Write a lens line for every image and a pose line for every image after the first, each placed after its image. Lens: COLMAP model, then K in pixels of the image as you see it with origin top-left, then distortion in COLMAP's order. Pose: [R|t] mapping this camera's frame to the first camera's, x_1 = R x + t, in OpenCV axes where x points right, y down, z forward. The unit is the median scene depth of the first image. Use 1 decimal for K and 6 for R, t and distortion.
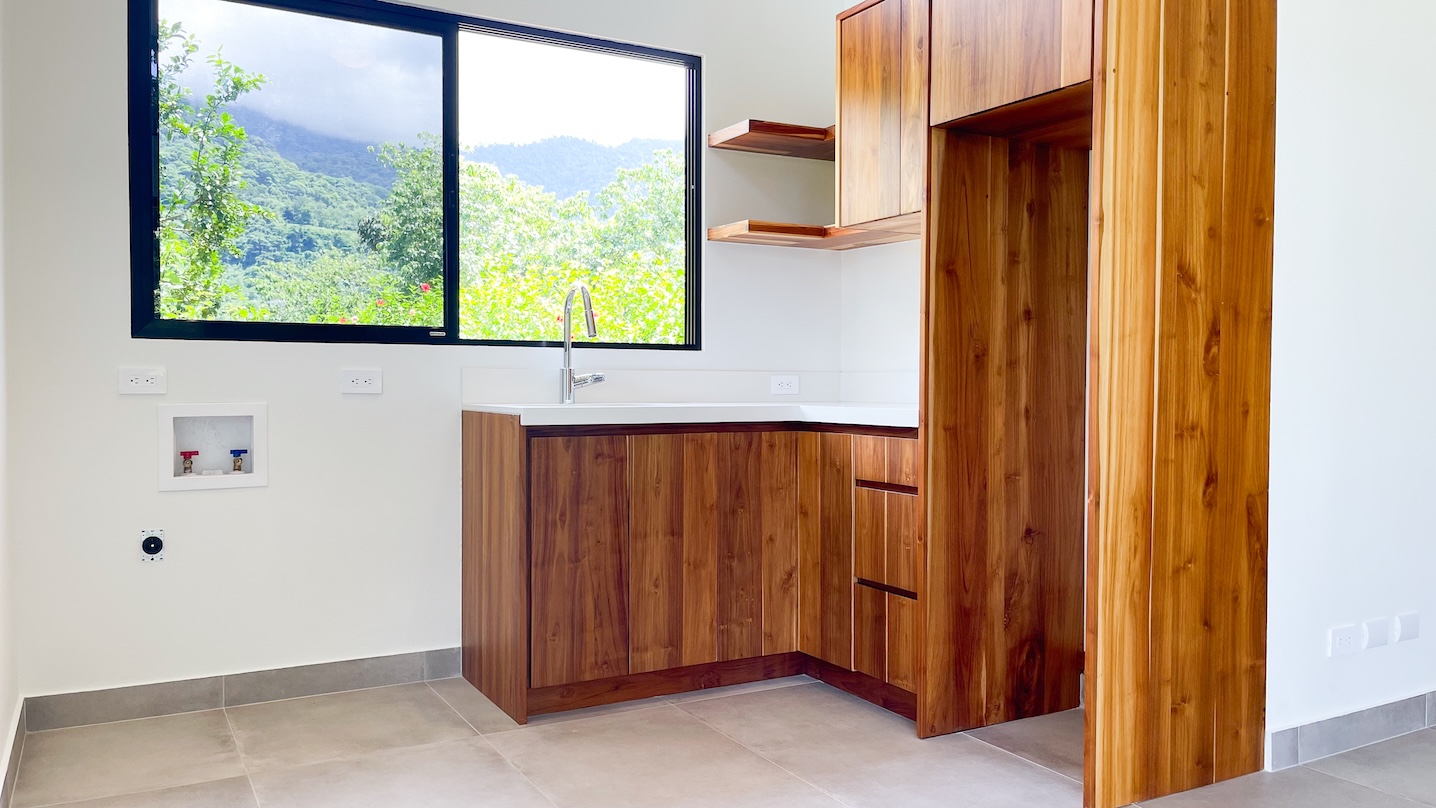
lens RADIAL K [[1074.4, 0, 718.0], [0, 1074.4, 404.0], [0, 0, 1]] dist [0.055317, -0.069220]
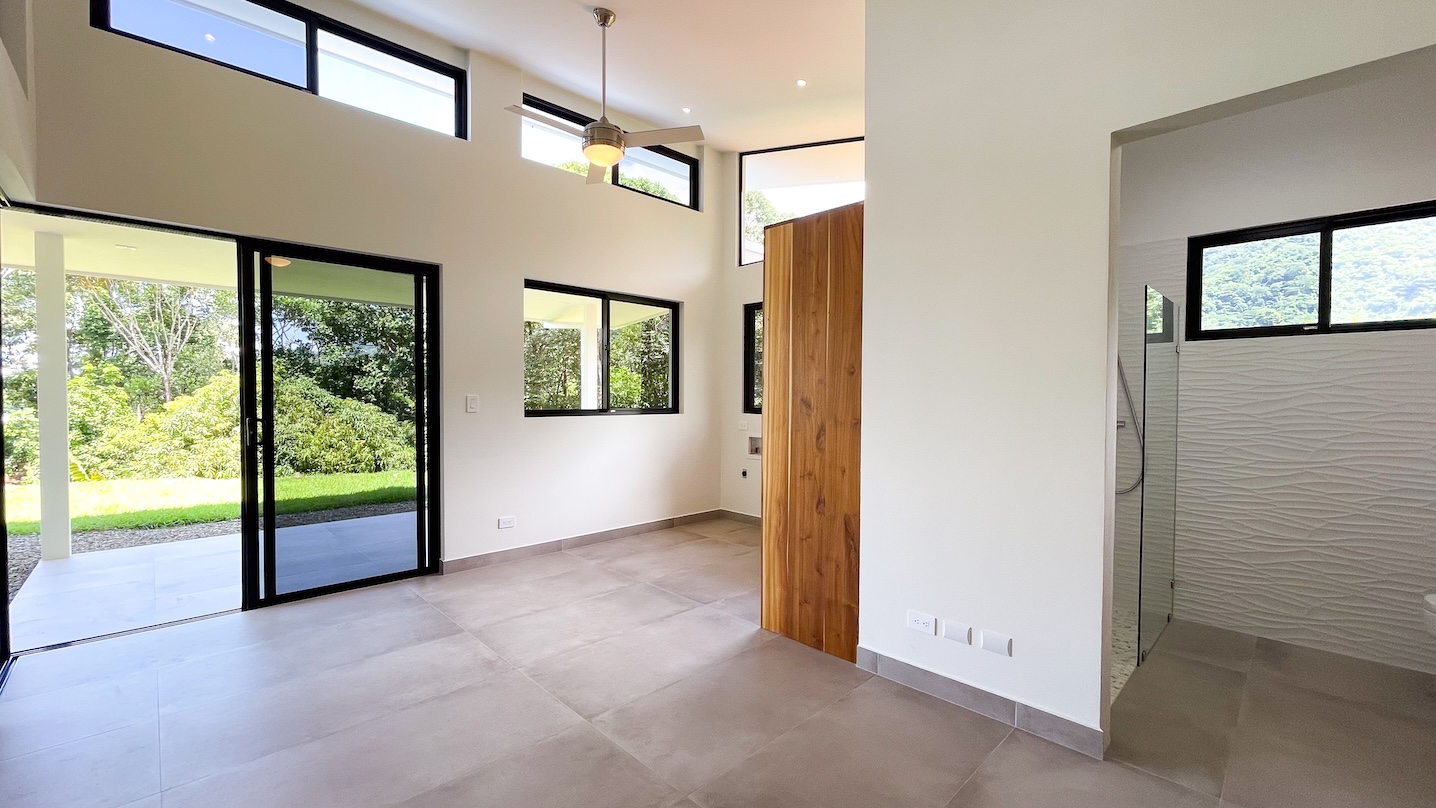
lens RADIAL K [[587.9, 0, 718.0], [0, 587.9, 404.0], [0, 0, 1]] dist [0.001537, 0.000142]
pose [[0.256331, 0.012337, -0.966510, 1.484005], [-0.030712, 0.999518, 0.004613, -0.113743], [0.966101, 0.028501, 0.256586, 0.523138]]
